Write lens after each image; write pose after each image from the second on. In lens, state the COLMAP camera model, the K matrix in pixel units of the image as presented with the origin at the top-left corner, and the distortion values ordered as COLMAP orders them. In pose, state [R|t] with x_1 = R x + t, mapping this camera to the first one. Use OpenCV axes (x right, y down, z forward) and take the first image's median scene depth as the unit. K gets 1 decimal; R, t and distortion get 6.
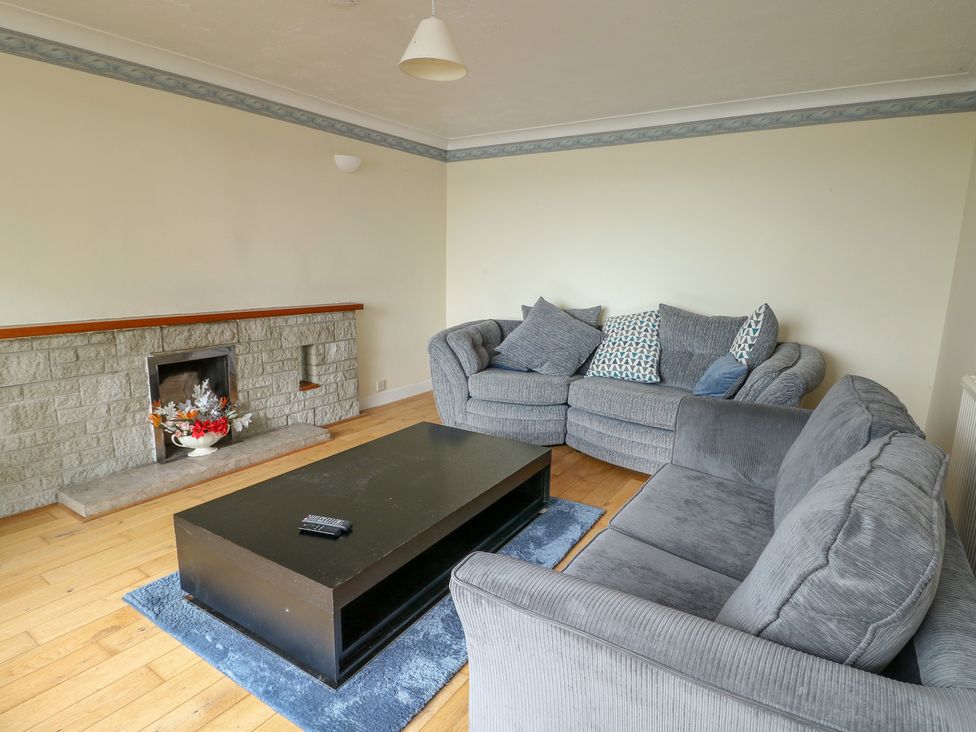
lens RADIAL K [[531.4, 0, 485.0], [0, 531.4, 364.5], [0, 0, 1]] dist [0.000227, -0.013470]
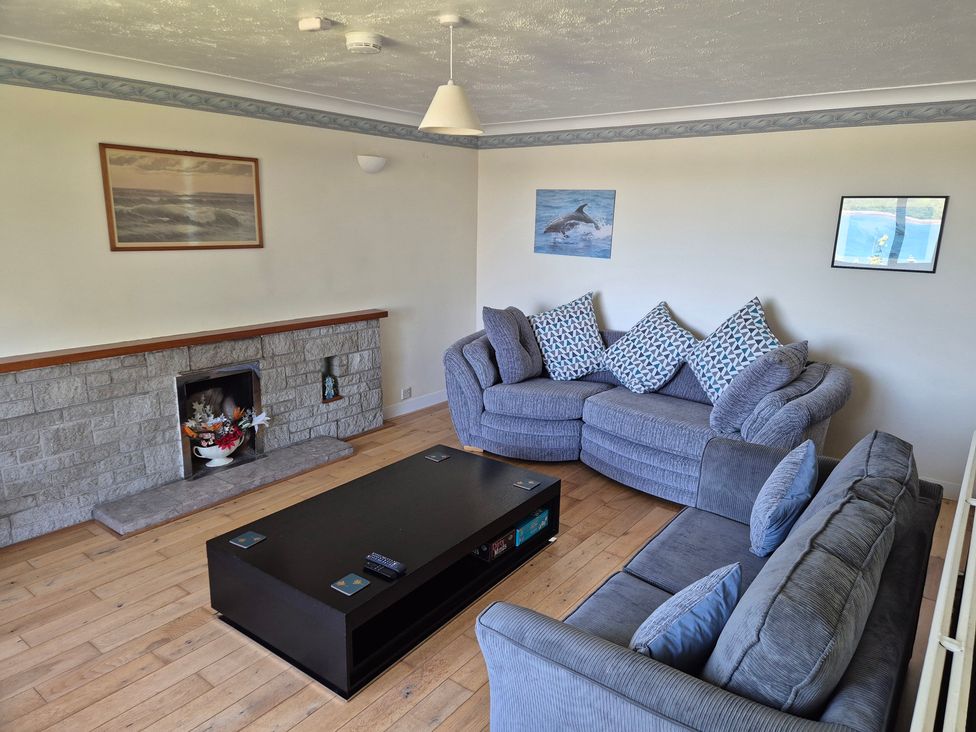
lens RADIAL K [[632.0, 0, 488.0], [0, 632.0, 366.0], [0, 0, 1]] dist [0.086595, -0.070920]
pose [[0.997439, 0.013652, -0.070202, 0.045487], [-0.010838, 0.999129, 0.040306, -0.087244], [0.070691, -0.039442, 0.996718, -0.179017]]
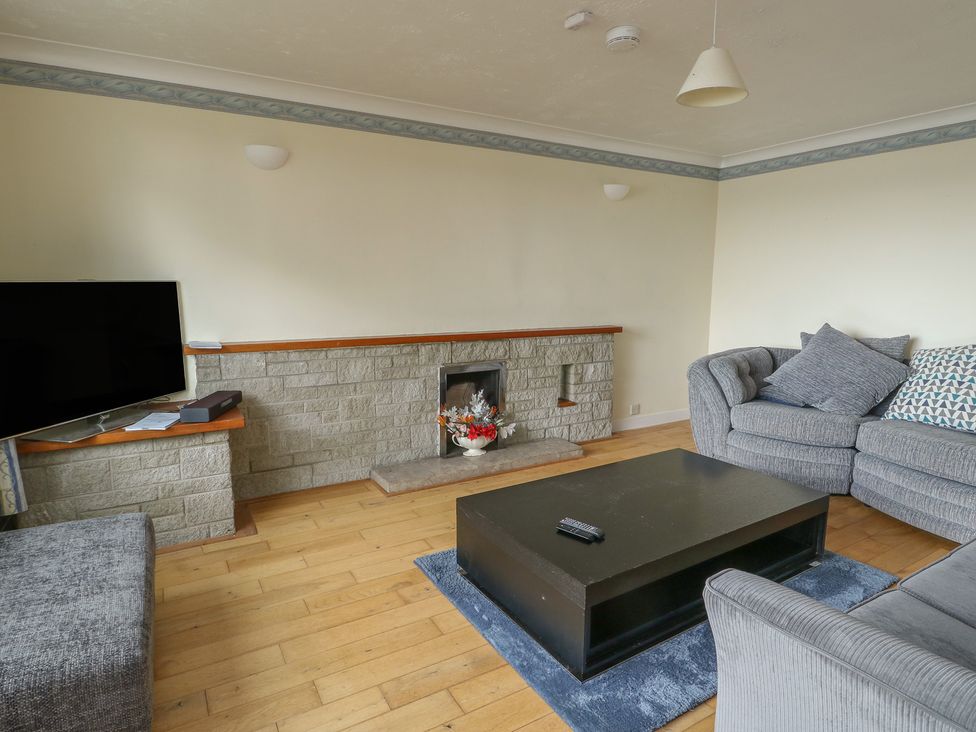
lens RADIAL K [[544.1, 0, 494.1], [0, 544.1, 364.3], [0, 0, 1]] dist [0.002310, -0.016123]
pose [[0.901631, 0.049577, -0.429654, -0.000174], [-0.069698, 0.997080, -0.031210, 0.008982], [0.426852, 0.058085, 0.902454, -0.052196]]
